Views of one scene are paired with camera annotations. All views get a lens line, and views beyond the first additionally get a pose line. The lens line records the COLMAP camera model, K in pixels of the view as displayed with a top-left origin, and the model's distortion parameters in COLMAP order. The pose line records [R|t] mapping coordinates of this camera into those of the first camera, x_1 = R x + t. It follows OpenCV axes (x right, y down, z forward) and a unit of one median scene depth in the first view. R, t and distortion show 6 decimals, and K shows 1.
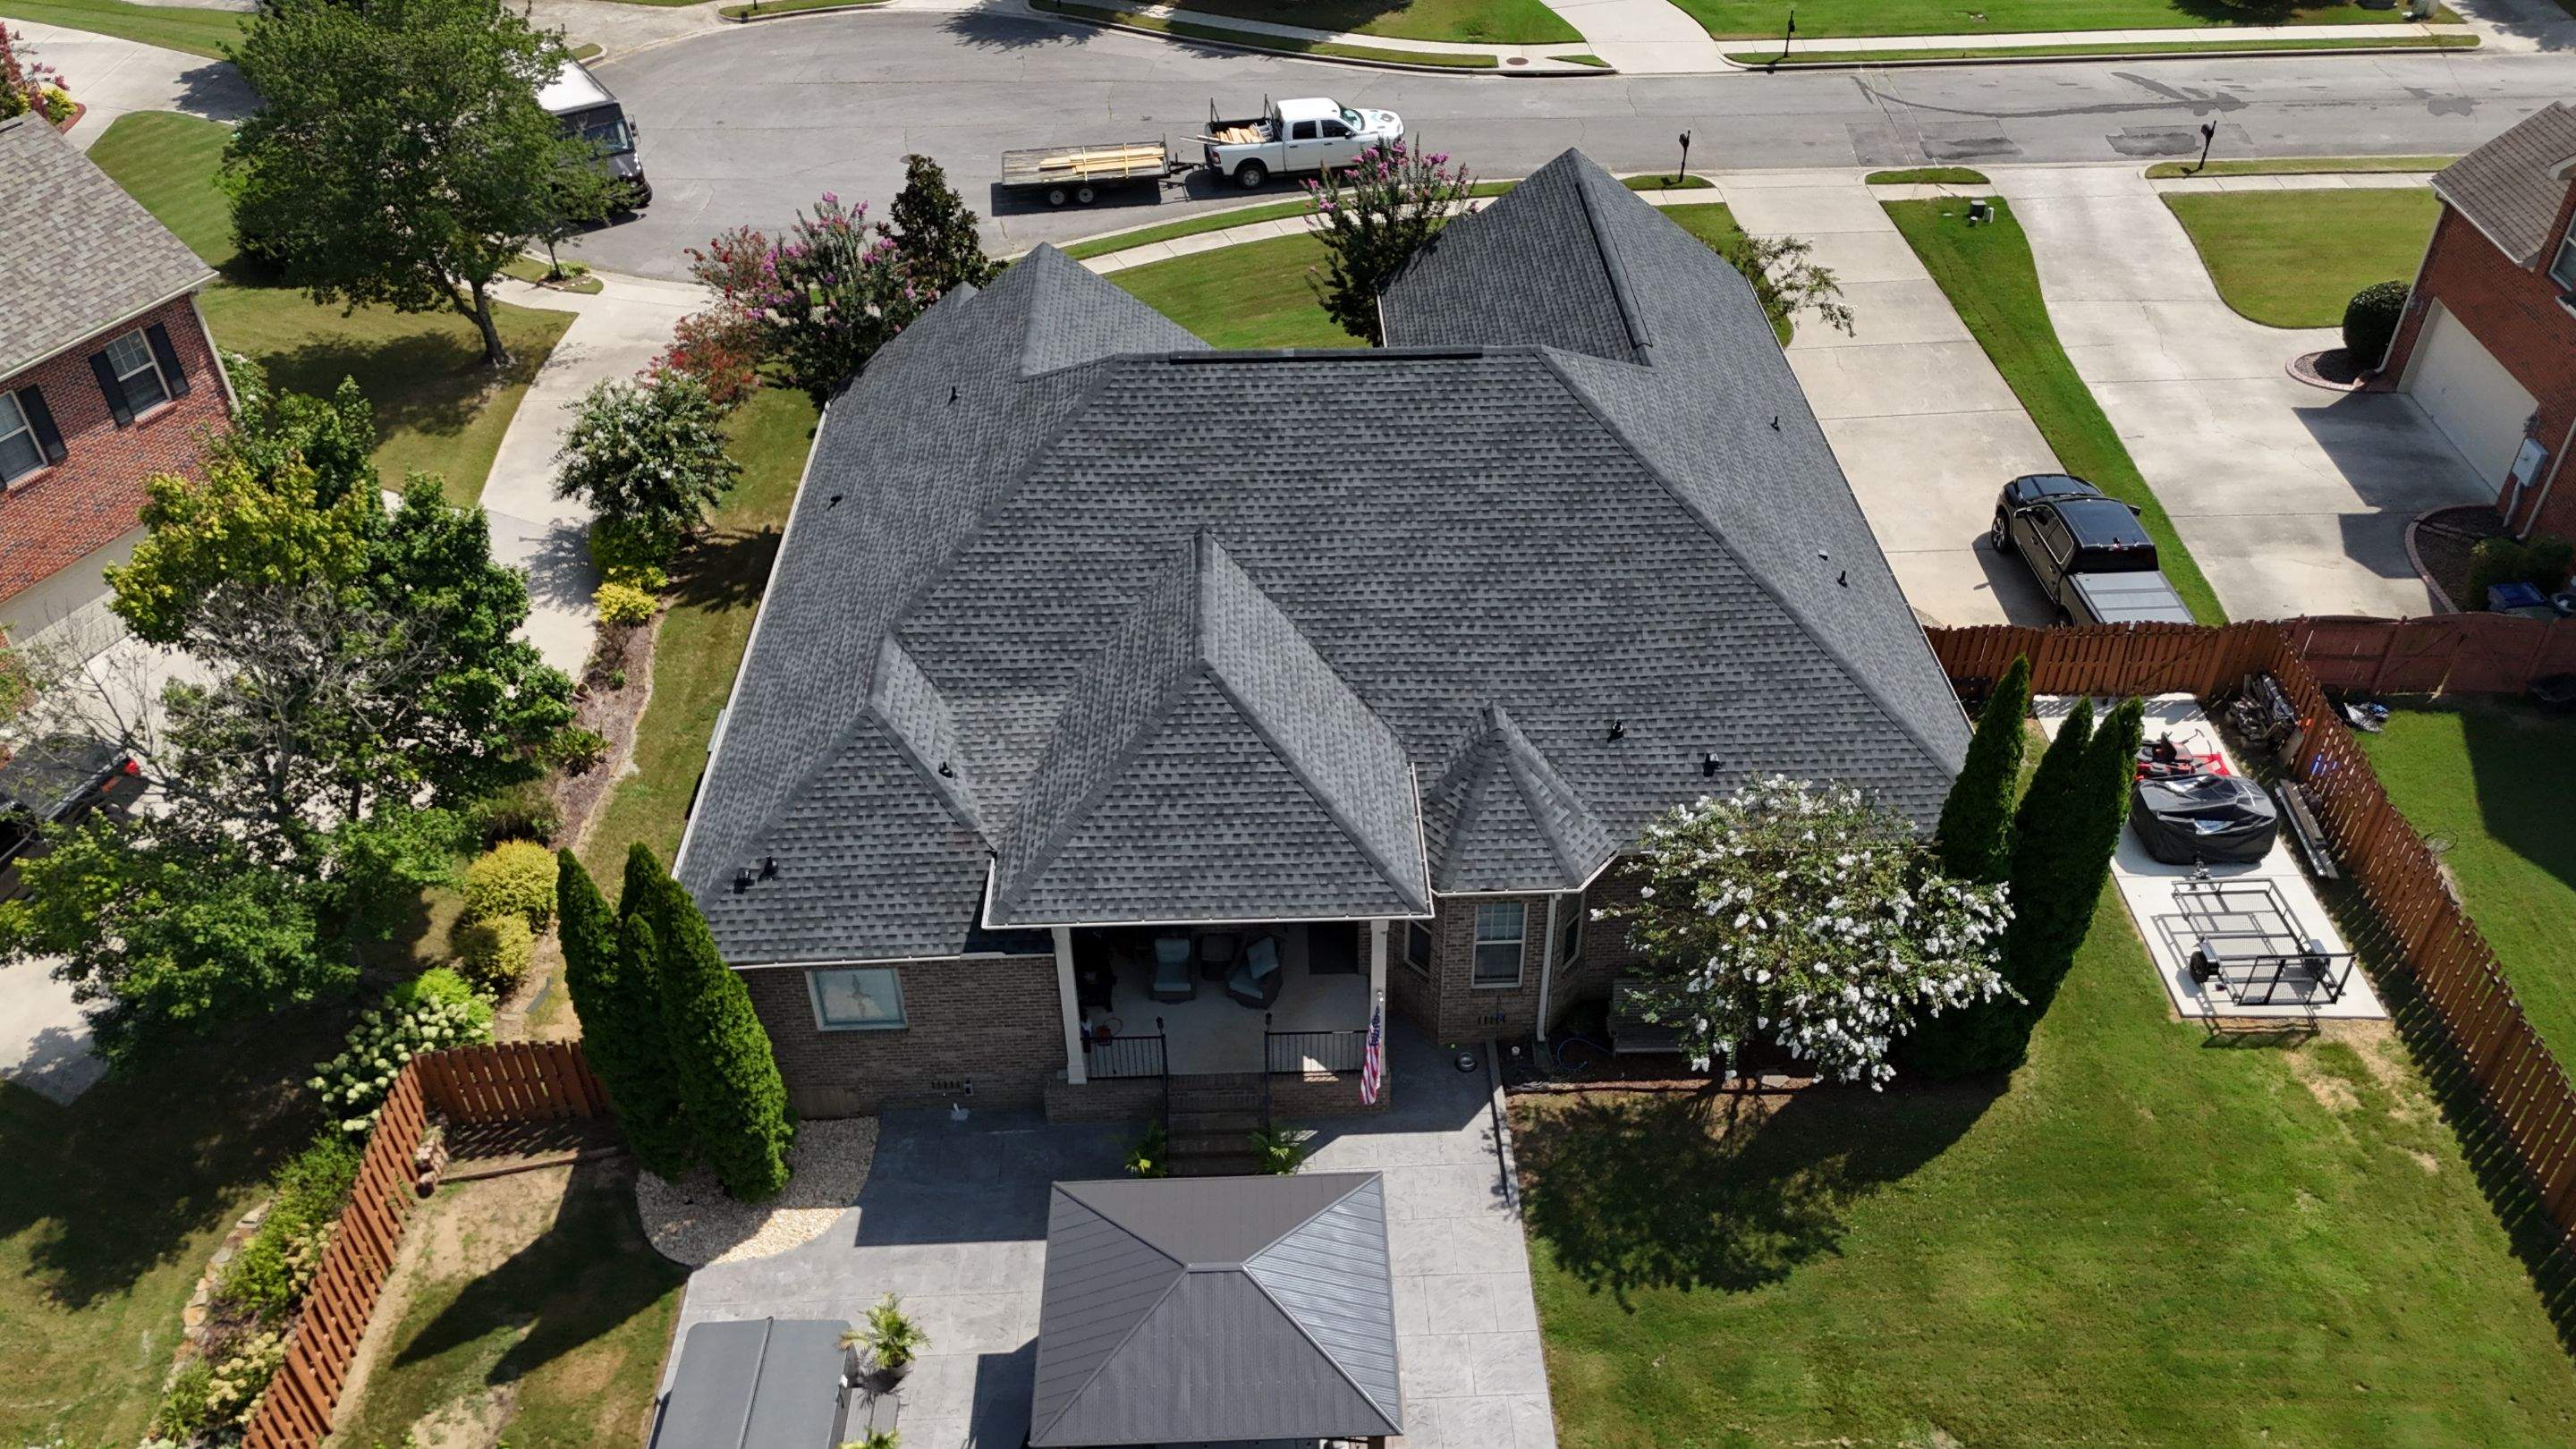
lens RADIAL K [[1919.0, 0, 1287.7], [0, 1919.0, 692.5], [0, 0, 1]] dist [0.083247, -0.074527]
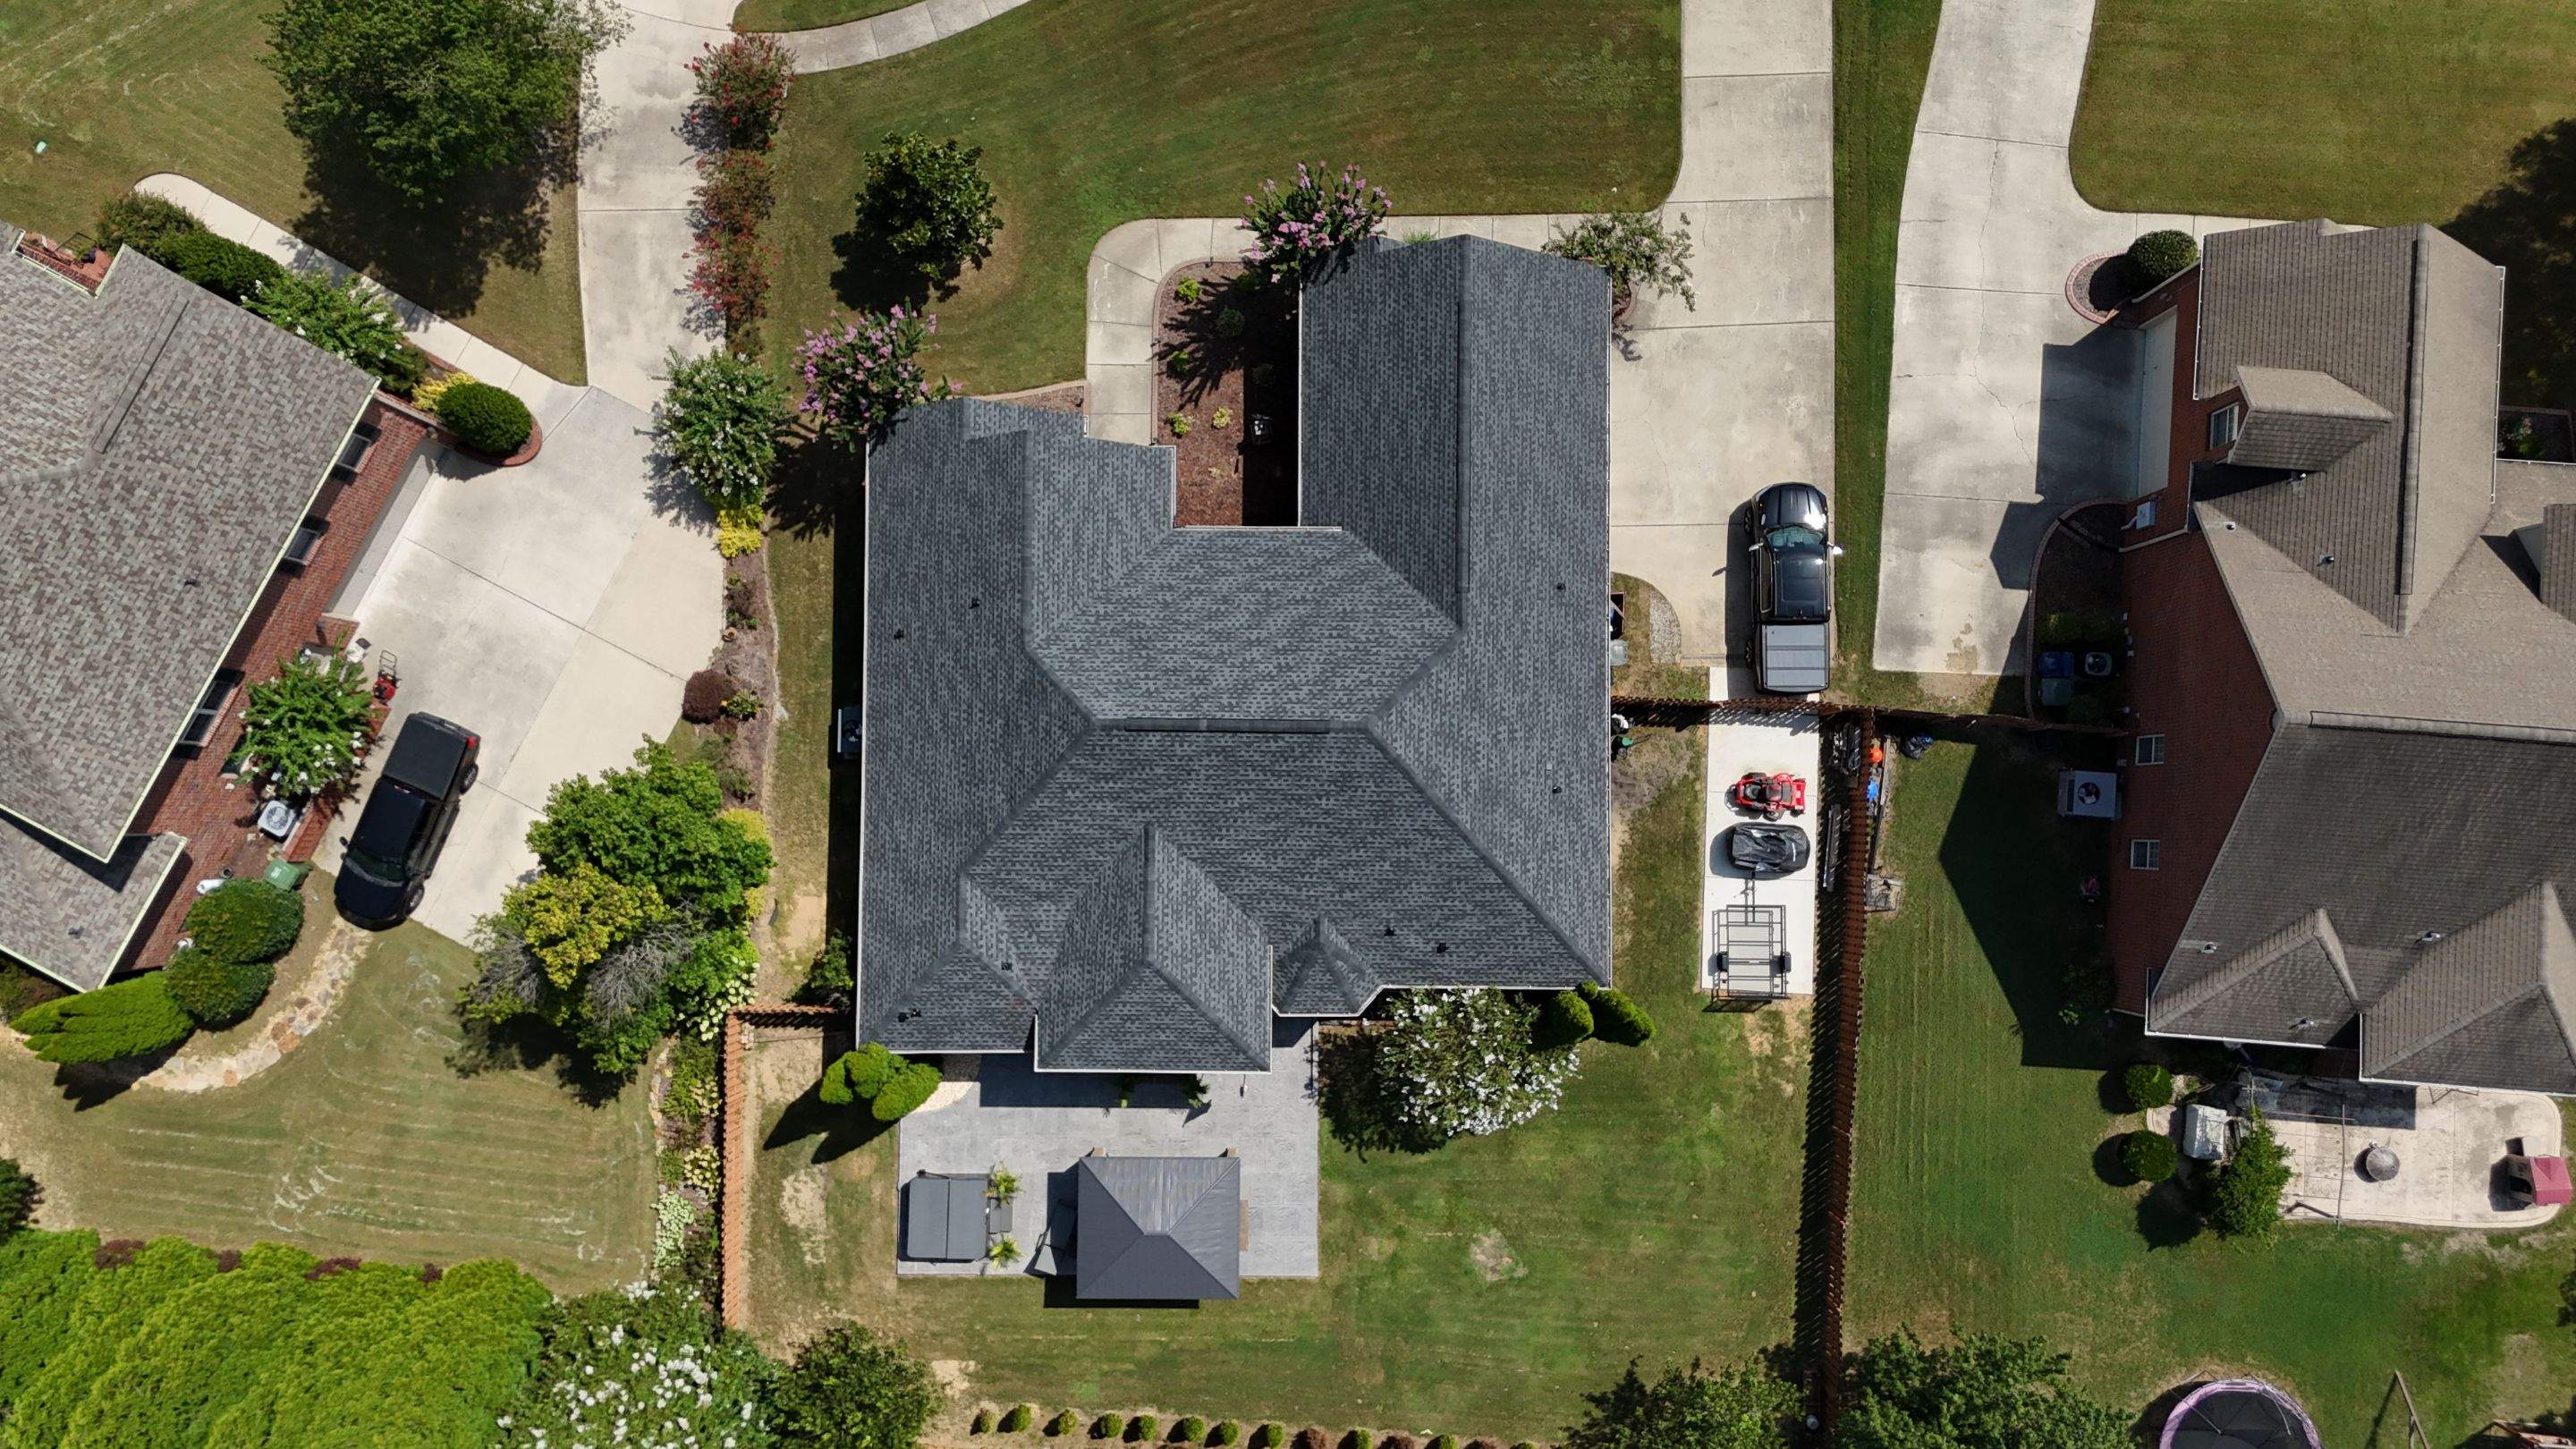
lens RADIAL K [[1996.6, 0, 1288.0], [0, 1996.6, 724.5], [0, 0, 1]] dist [0.080858, -0.087120]
pose [[0.999316, 0.036250, 0.007290, 0.058566], [-0.029144, 0.650868, 0.758632, -1.438350], [0.022755, -0.758325, 0.651479, -0.029563]]
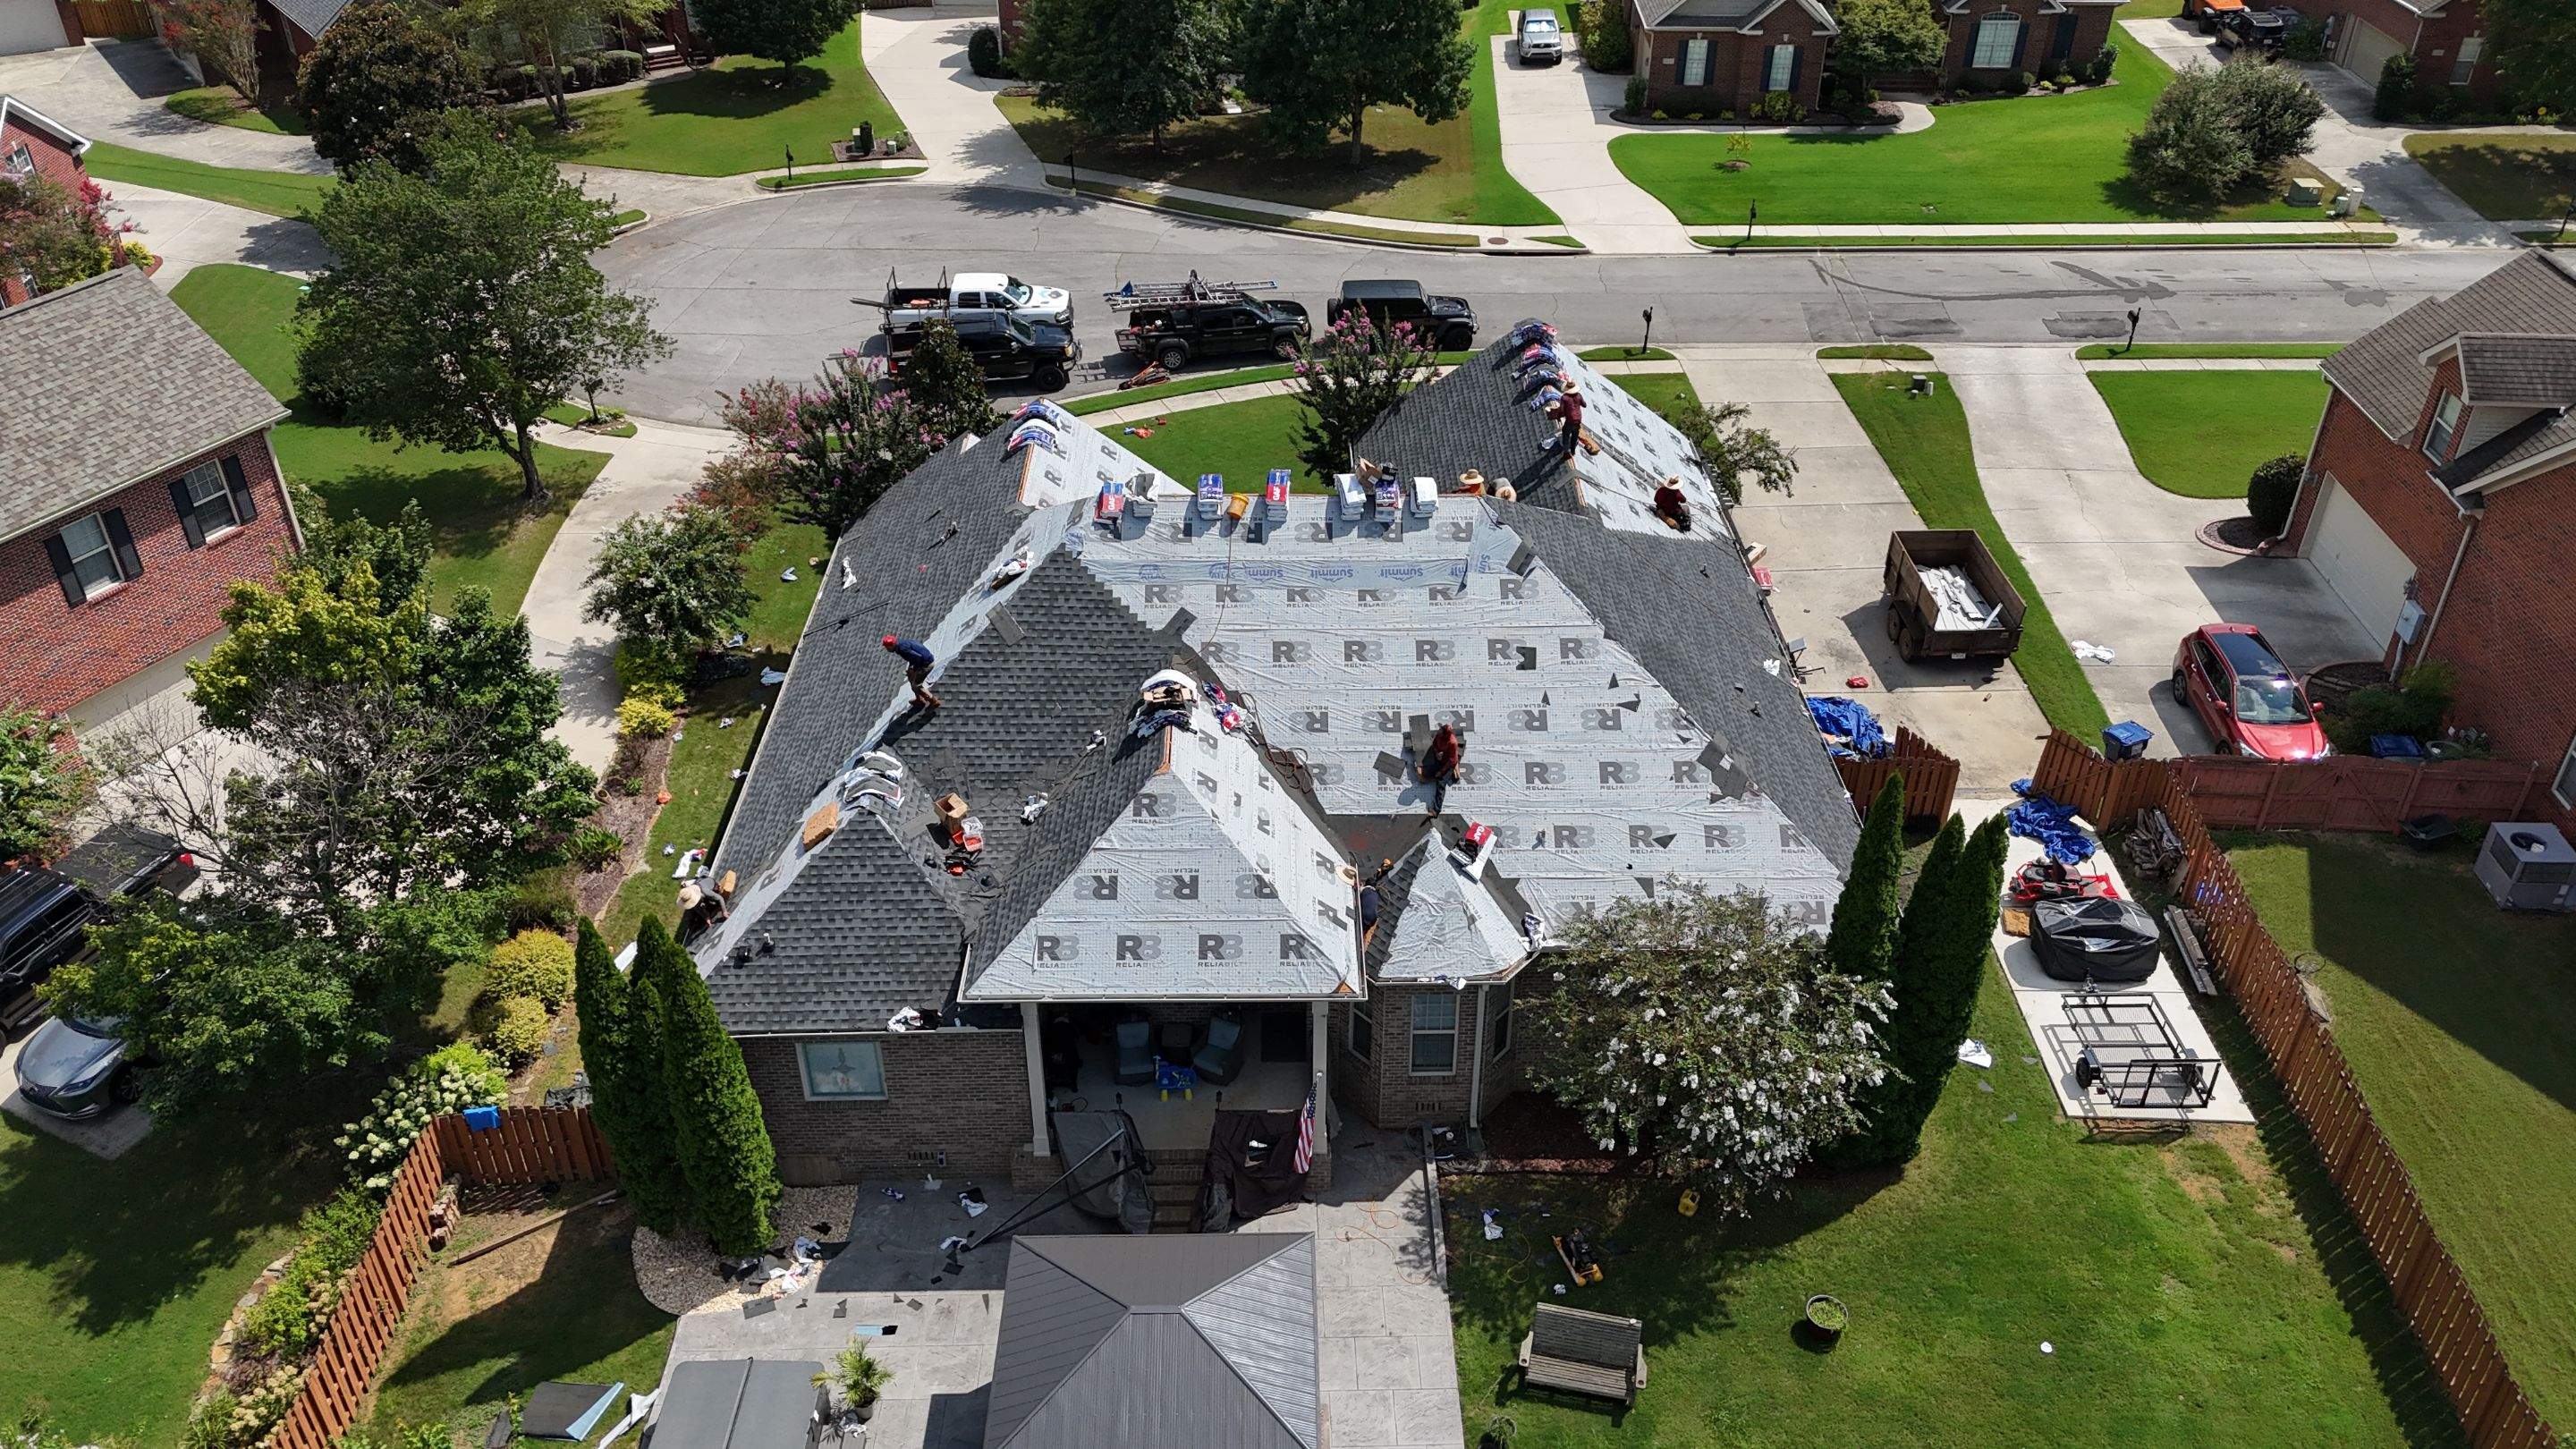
lens RADIAL K [[1919.0, 0, 1287.7], [0, 1919.0, 692.5], [0, 0, 1]] dist [0.083247, -0.074527]
pose [[0.999808, 0.018672, -0.005915, 0.029967], [-0.019092, 0.996489, -0.081523, 0.028671], [0.004372, 0.081621, 0.996654, -0.101072]]
